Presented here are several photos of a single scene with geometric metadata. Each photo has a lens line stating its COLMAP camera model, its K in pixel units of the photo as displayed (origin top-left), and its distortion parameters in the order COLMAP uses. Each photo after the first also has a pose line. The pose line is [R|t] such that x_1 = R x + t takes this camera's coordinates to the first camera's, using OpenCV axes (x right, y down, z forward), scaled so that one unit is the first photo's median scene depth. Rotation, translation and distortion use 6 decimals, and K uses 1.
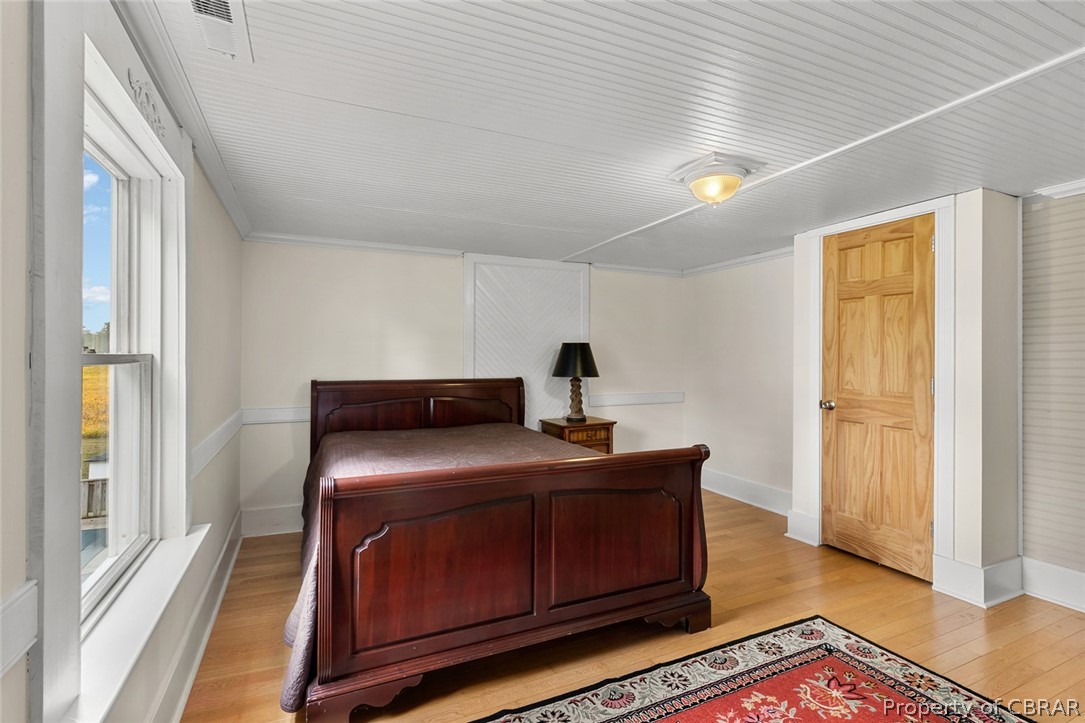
lens RADIAL K [[508.7, 0, 541.7], [0, 508.7, 358.0], [0, 0, 1]] dist [-0.000154, 0.000013]
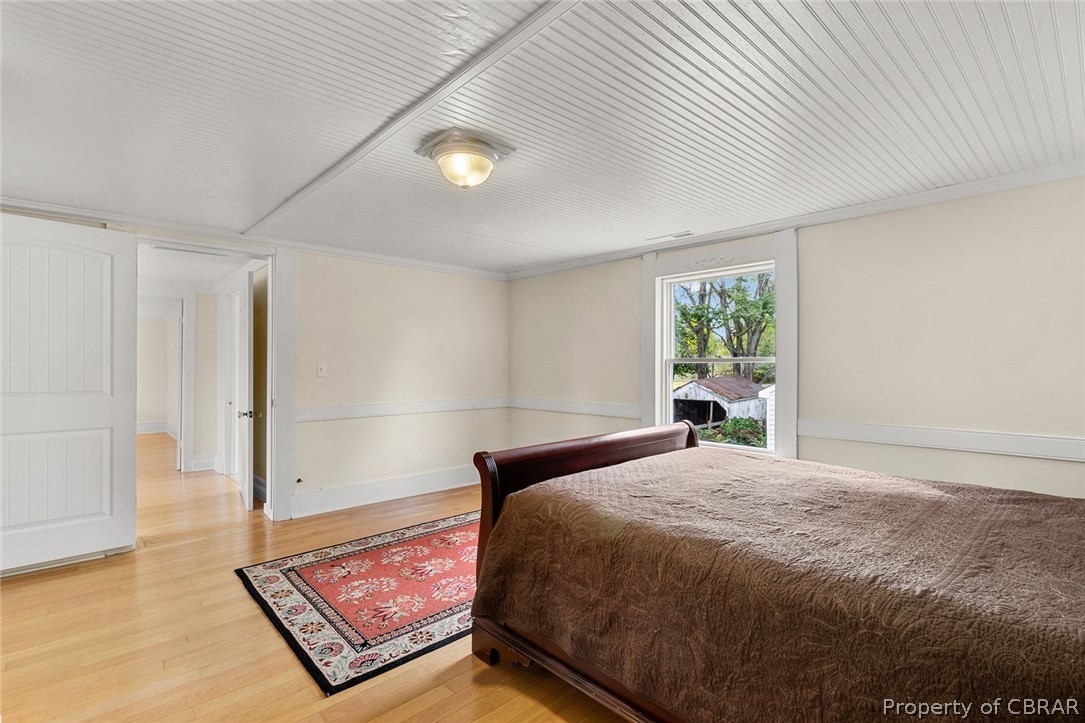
lens RADIAL K [[508.7, 0, 542.2], [0, 508.7, 361.0], [0, 0, 1]] dist [-0.000154, 0.000013]
pose [[-0.953186, -0.002362, -0.302375, 0.540984], [-0.002284, 0.999997, -0.000614, 0.005218], [0.302375, 0.000105, -0.953189, 2.109469]]
